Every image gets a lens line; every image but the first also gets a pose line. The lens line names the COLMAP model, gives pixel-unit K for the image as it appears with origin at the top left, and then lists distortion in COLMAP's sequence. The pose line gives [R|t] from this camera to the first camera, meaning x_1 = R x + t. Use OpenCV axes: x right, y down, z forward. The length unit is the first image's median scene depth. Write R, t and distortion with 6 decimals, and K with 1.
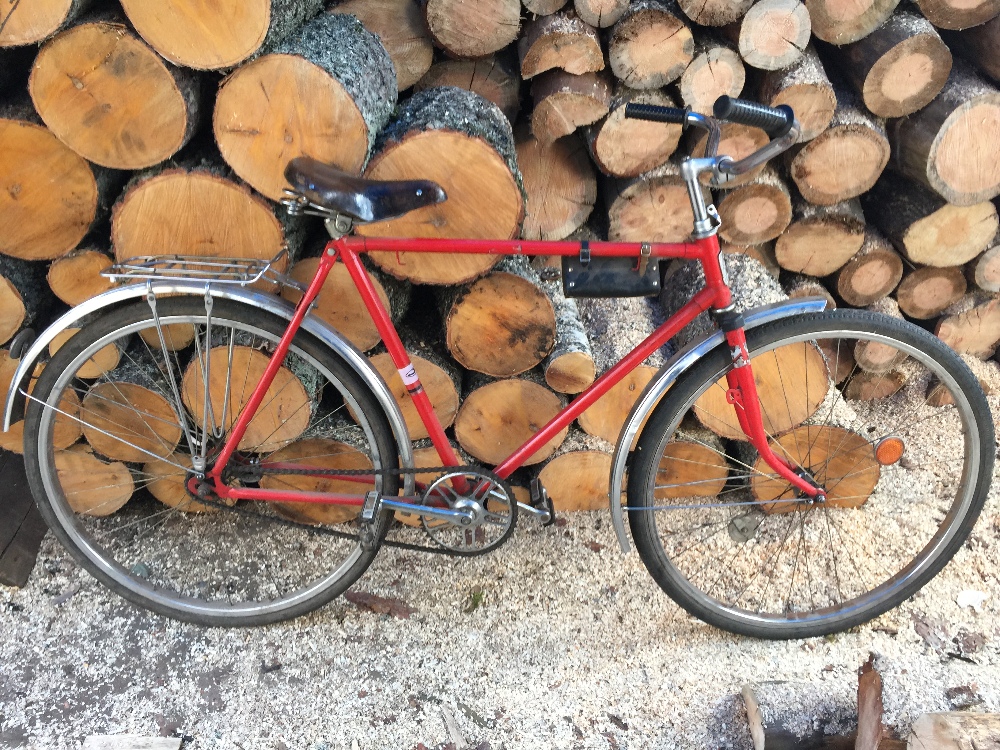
lens RADIAL K [[855.4, 0, 507.0], [0, 855.4, 373.1], [0, 0, 1]] dist [0.093006, -0.139293]
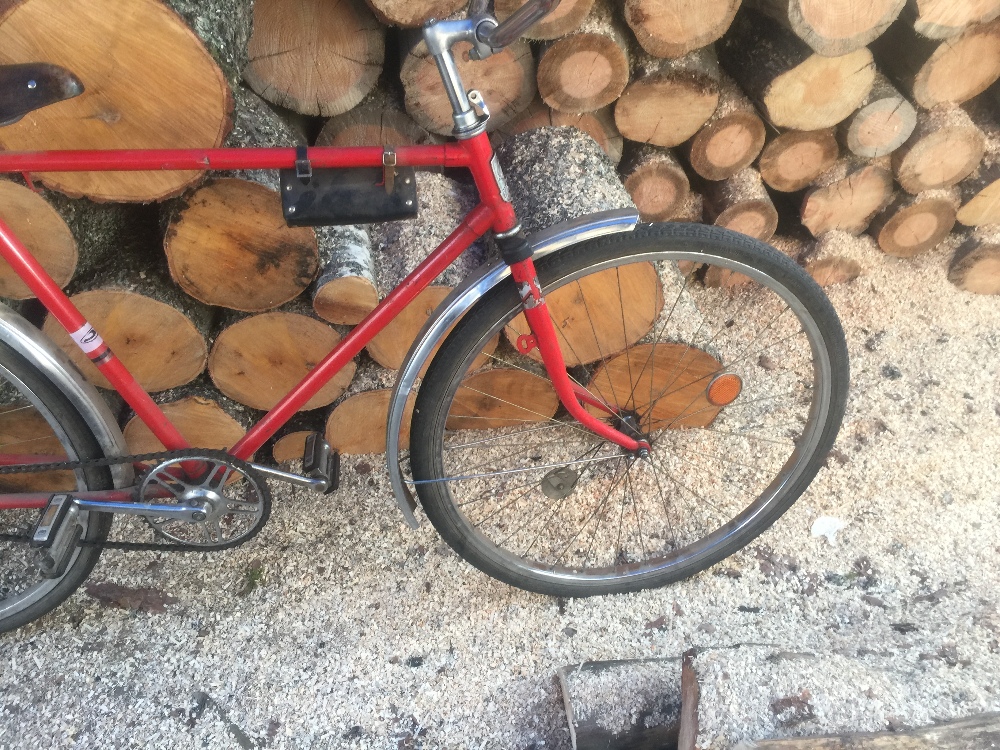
lens RADIAL K [[855.4, 0, 507.0], [0, 855.4, 373.1], [0, 0, 1]] dist [0.093006, -0.139293]
pose [[0.994189, -0.063338, 0.087039, 0.149429], [0.045318, 0.979697, 0.195294, -0.083277], [-0.097642, -0.190215, 0.976875, 0.205128]]
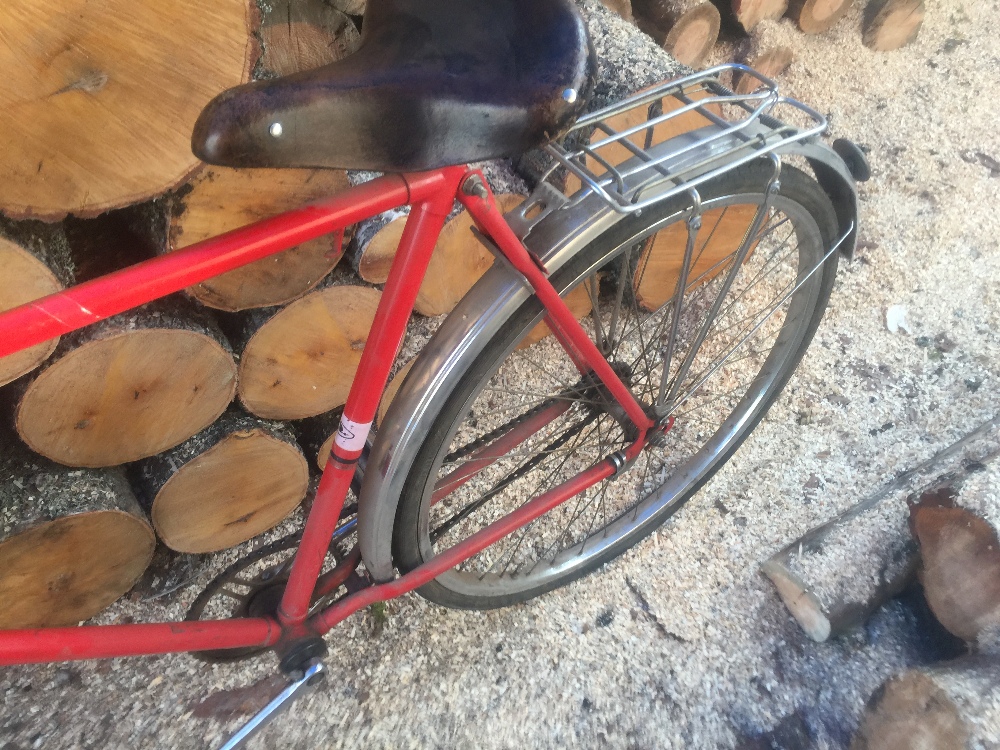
lens RADIAL K [[858.8, 0, 499.3], [0, 858.8, 371.0], [0, 0, 1]] dist [0.086205, -0.126548]
pose [[0.856490, -0.409907, 0.313690, -0.091596], [0.287512, 0.883591, 0.369599, -0.131715], [-0.428674, -0.226368, 0.874640, 0.411262]]
